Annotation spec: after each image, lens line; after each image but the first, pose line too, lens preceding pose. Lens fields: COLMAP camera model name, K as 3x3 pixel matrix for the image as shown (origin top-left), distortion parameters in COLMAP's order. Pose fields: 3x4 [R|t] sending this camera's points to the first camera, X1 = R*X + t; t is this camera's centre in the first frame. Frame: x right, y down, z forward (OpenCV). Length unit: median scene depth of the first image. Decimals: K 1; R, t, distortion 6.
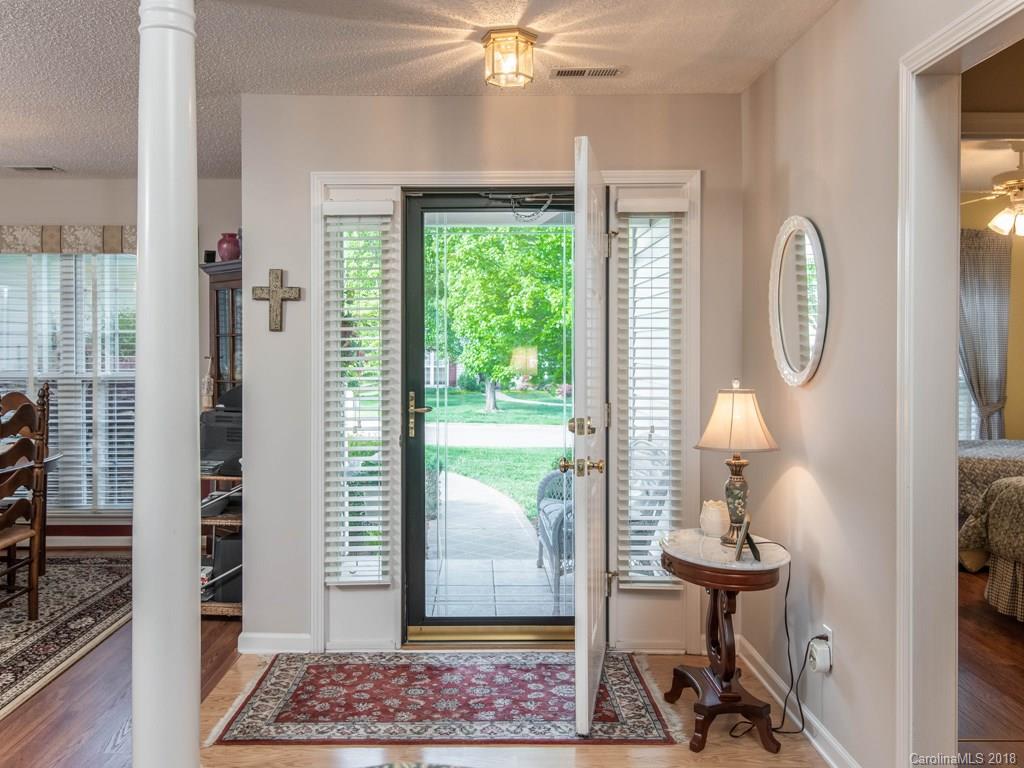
lens RADIAL K [[857.7, 0, 502.2], [0, 857.7, 355.7], [0, 0, 1]] dist [0.018076, -0.005547]
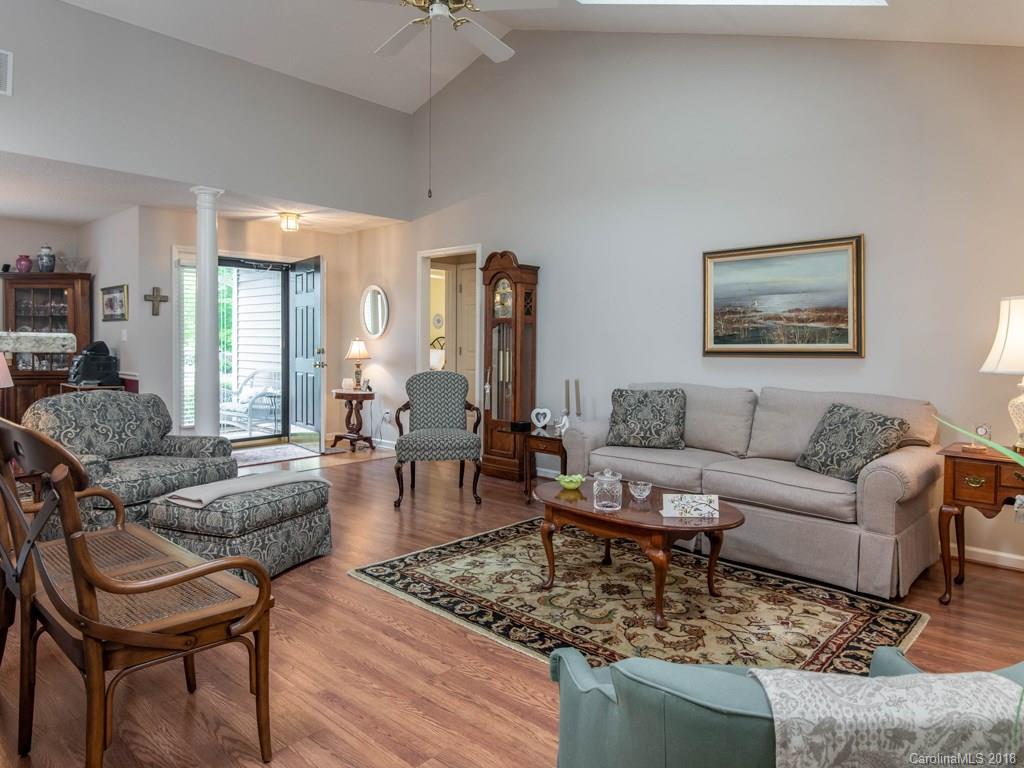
lens RADIAL K [[651.0, 0, 503.1], [0, 651.0, 362.1], [0, 0, 1]] dist [-0.006678, -0.006246]
pose [[0.680060, -0.017471, 0.732949, -0.798303], [0.000175, 0.999720, 0.023668, 0.047507], [-0.733157, -0.015967, 0.679872, -0.715644]]
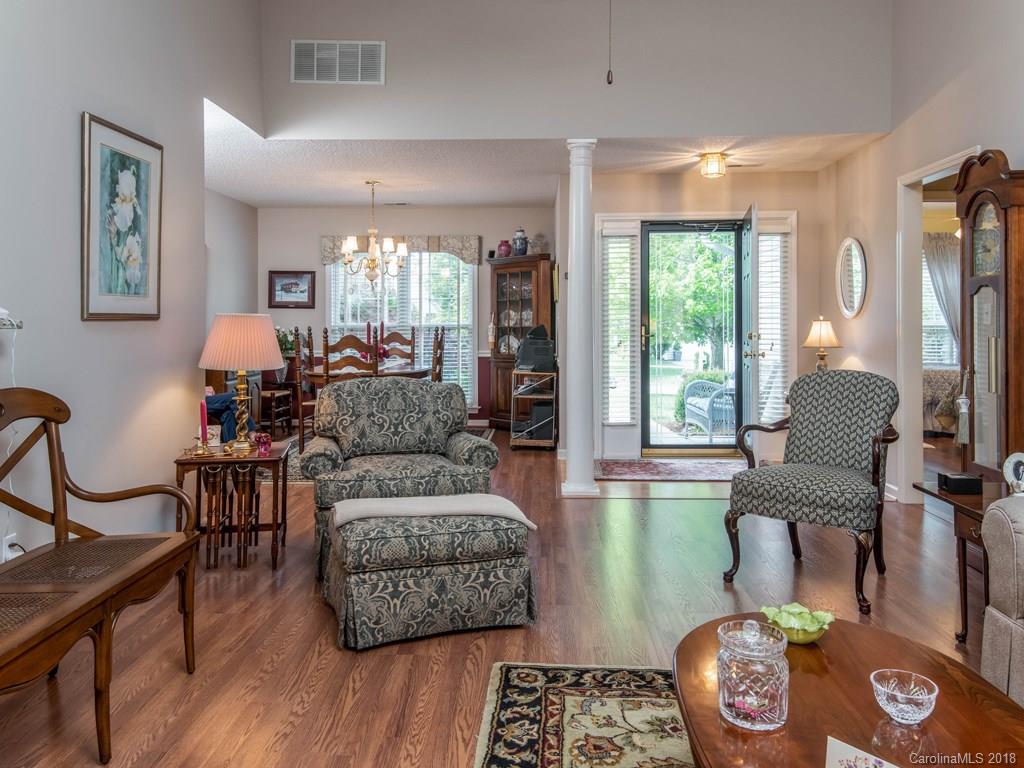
lens RADIAL K [[764.2, 0, 532.7], [0, 764.2, 325.0], [0, 0, 1]] dist [0.033486, -0.001084]
pose [[0.999445, -0.001460, -0.033274, -0.276286], [0.001188, 0.999966, -0.008204, 0.049314], [0.033285, 0.008160, 0.999413, -0.671620]]
